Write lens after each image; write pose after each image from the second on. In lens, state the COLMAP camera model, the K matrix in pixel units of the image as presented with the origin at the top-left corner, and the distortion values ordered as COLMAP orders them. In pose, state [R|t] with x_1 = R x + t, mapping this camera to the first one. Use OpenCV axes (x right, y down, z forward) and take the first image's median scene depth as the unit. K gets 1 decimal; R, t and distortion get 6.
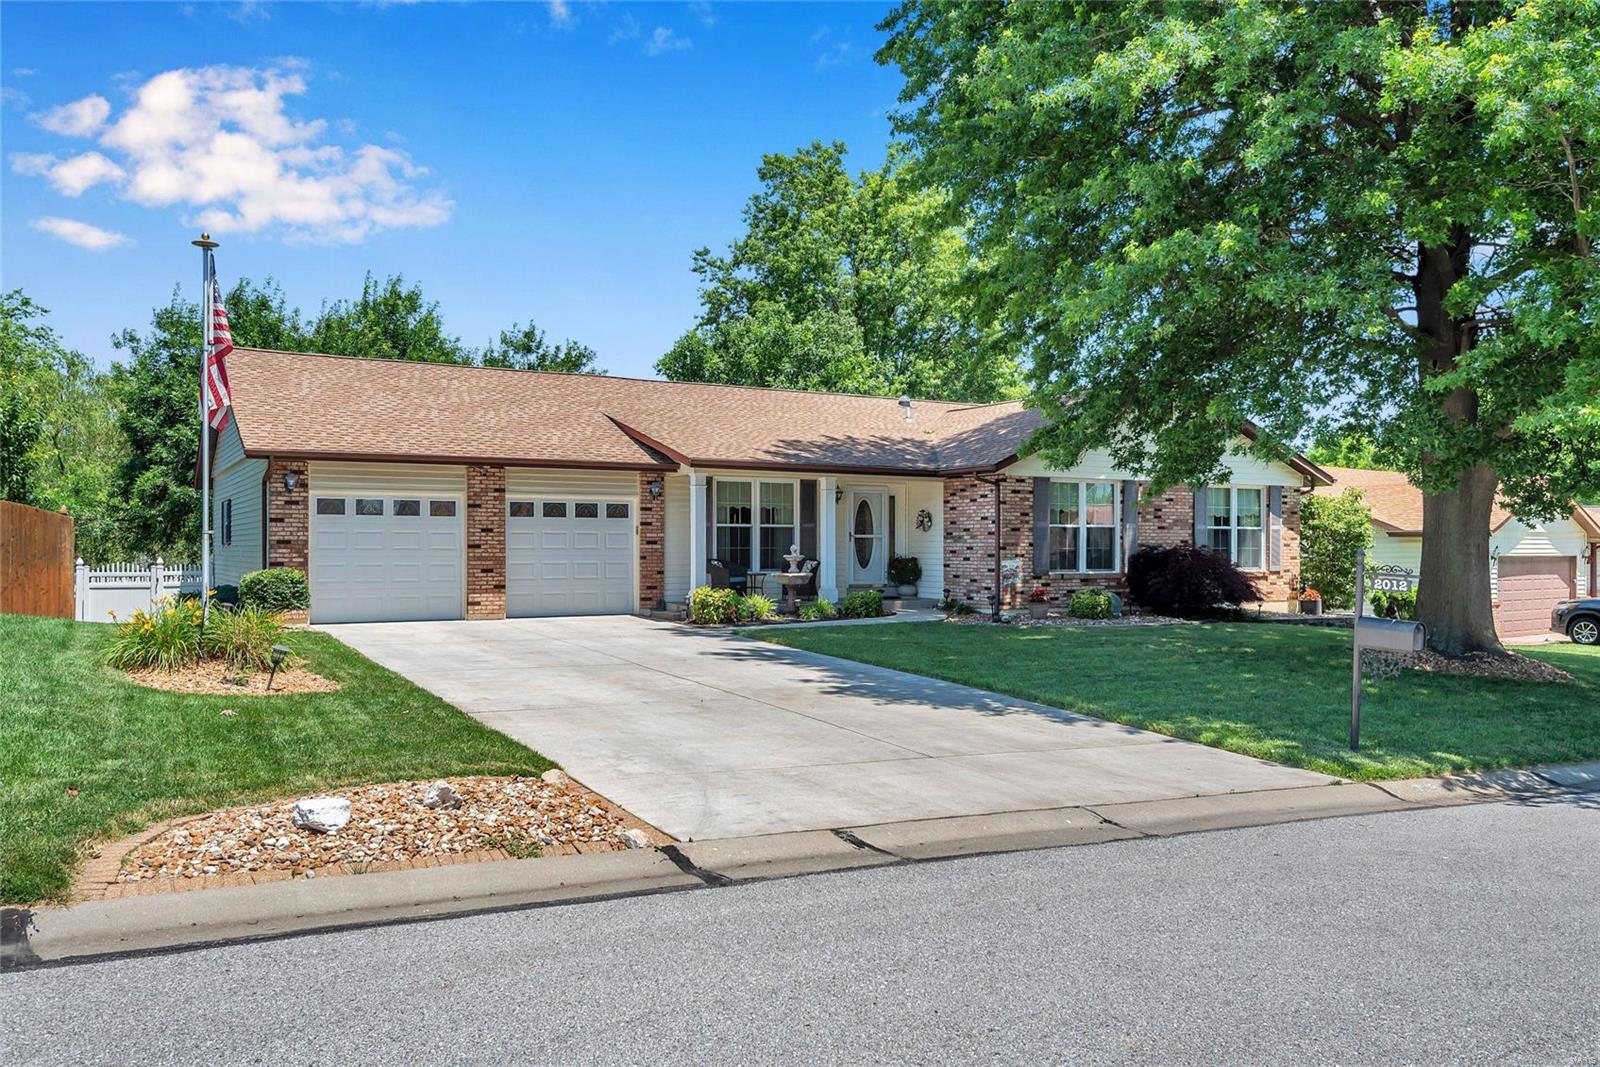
lens RADIAL K [[1303.9, 0, 800.0], [0, 1303.9, 533.5], [0, 0, 1]] dist [0.174047, 0.000815]
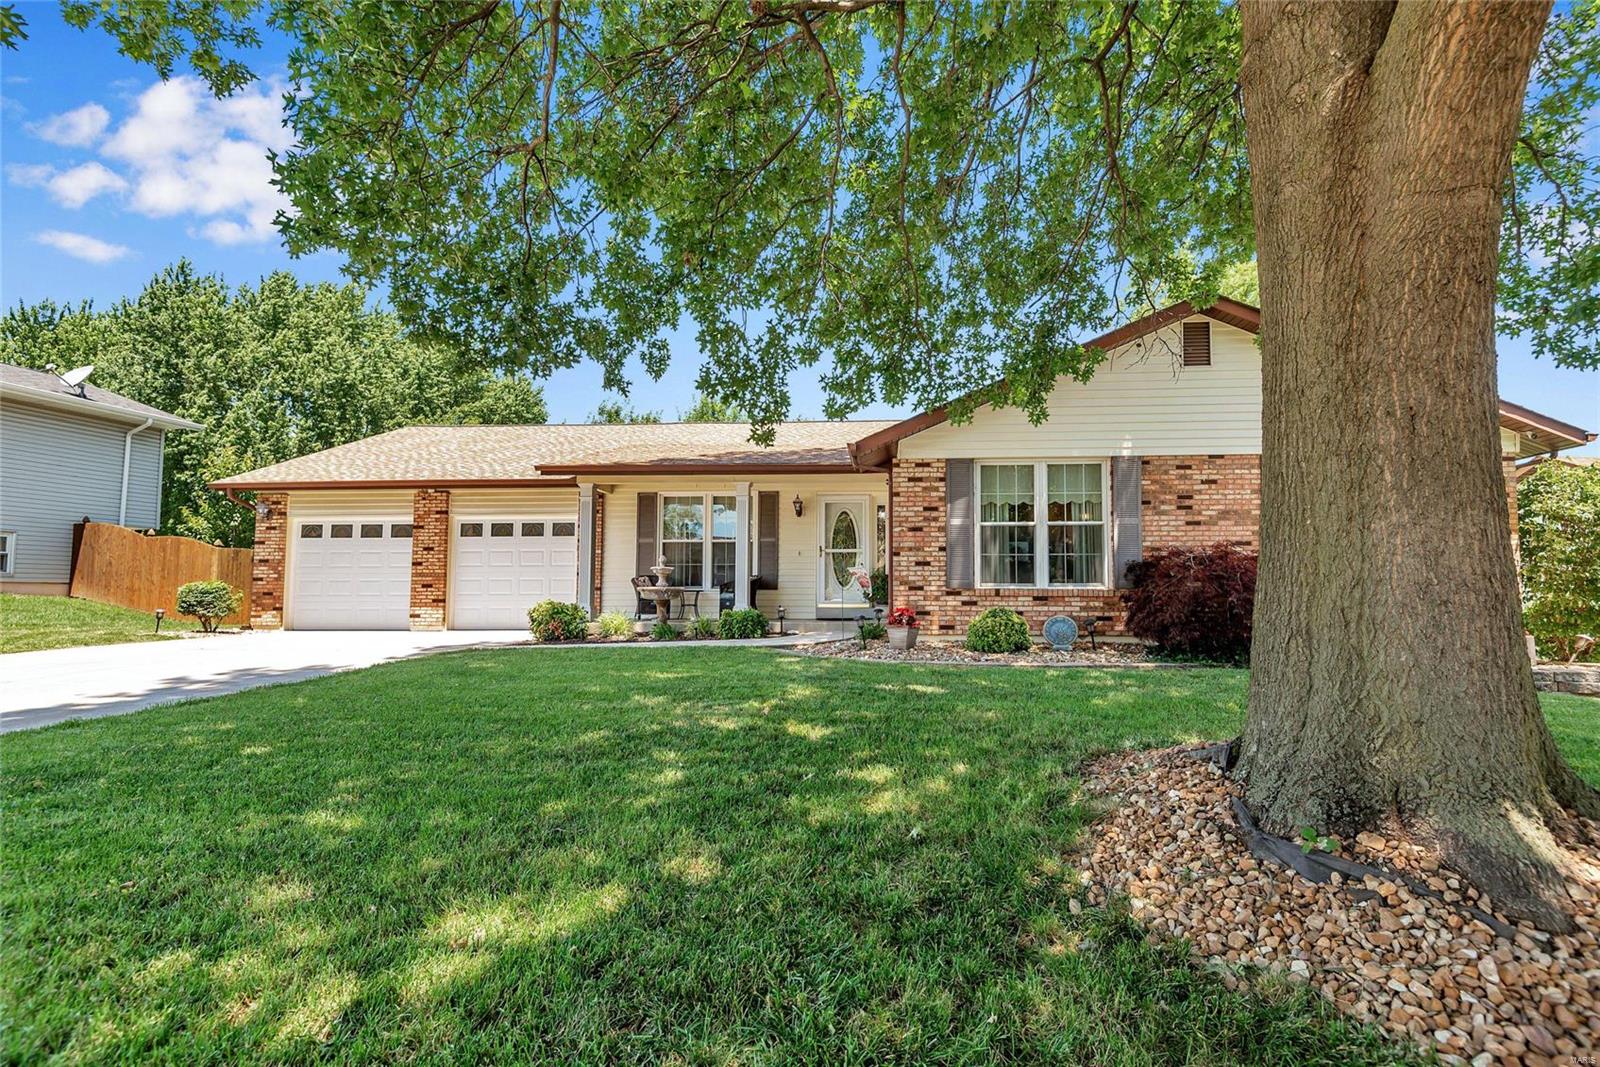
lens RADIAL K [[752.2, 0, 834.5], [0, 752.2, 542.2], [0, 0, 1]] dist [0.069258, -0.000077]
pose [[0.823881, -0.040688, -0.565300, 0.363661], [0.006008, 0.997991, -0.063075, 0.031022], [0.566731, 0.048570, 0.822470, 0.604176]]
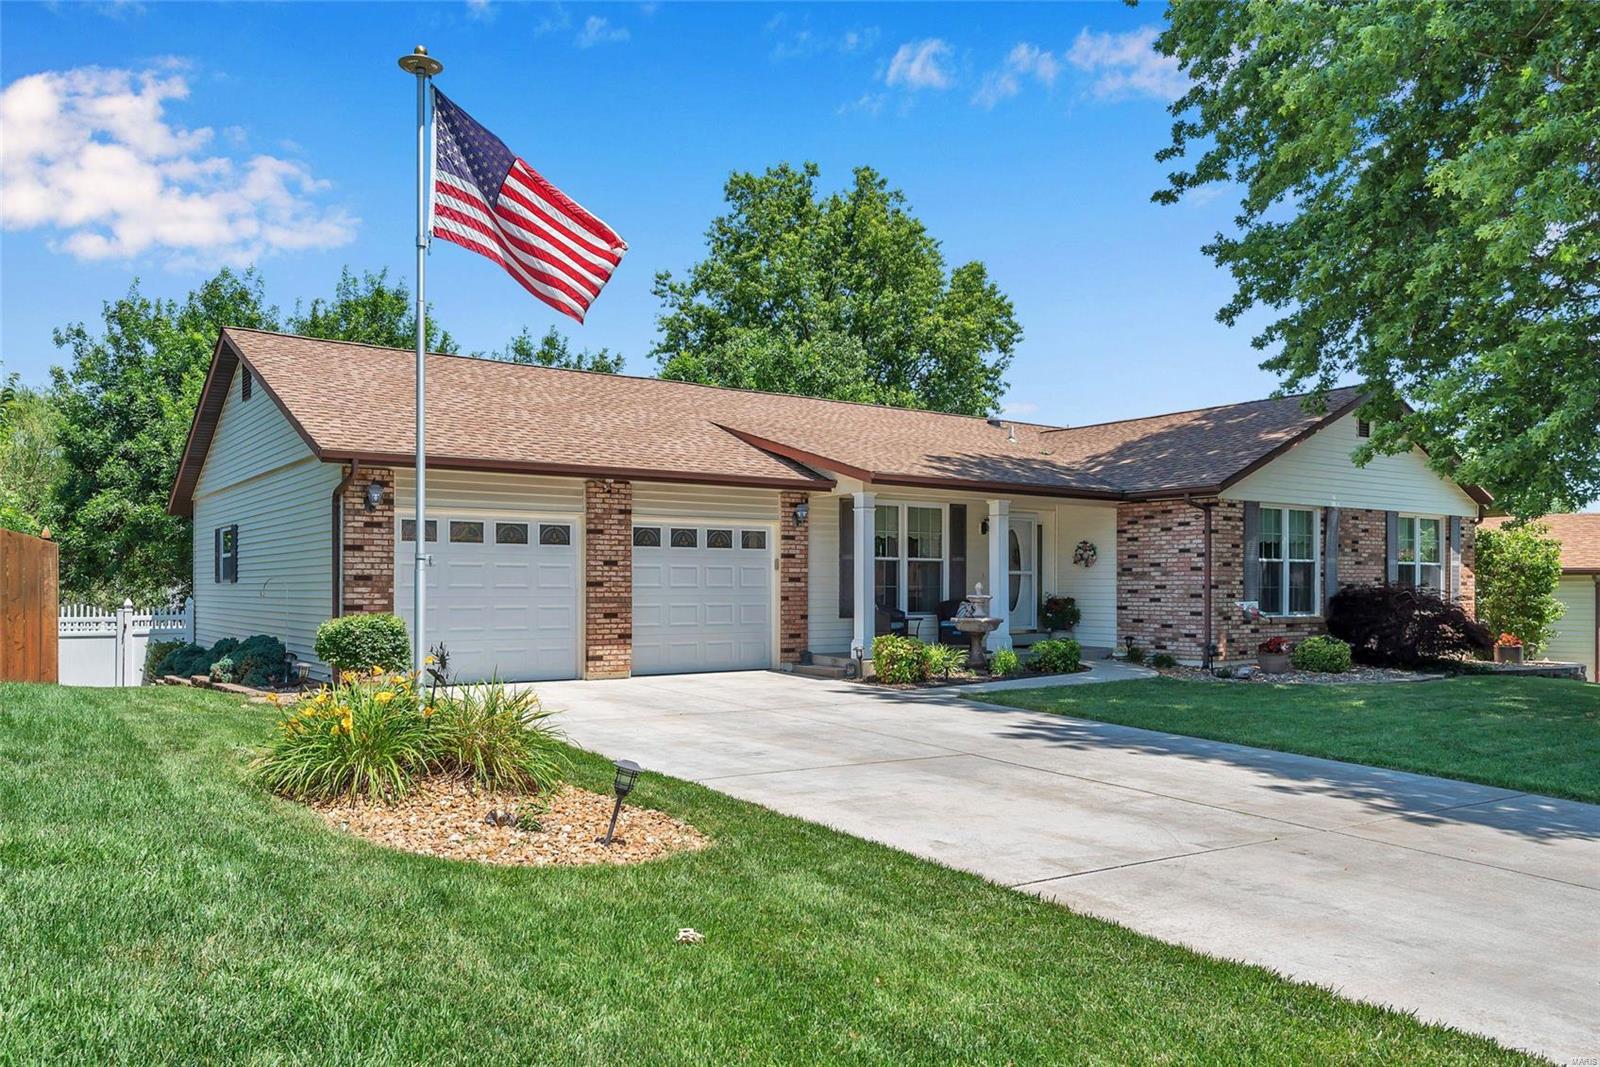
lens RADIAL K [[1233.1, 0, 795.9], [0, 1233.1, 565.3], [0, 0, 1]] dist [0.175940, -0.075341]
pose [[0.992748, 0.000884, 0.120210, -0.196684], [0.000330, 0.999949, -0.010079, 0.005570], [-0.120213, 0.010045, 0.992697, 0.240567]]
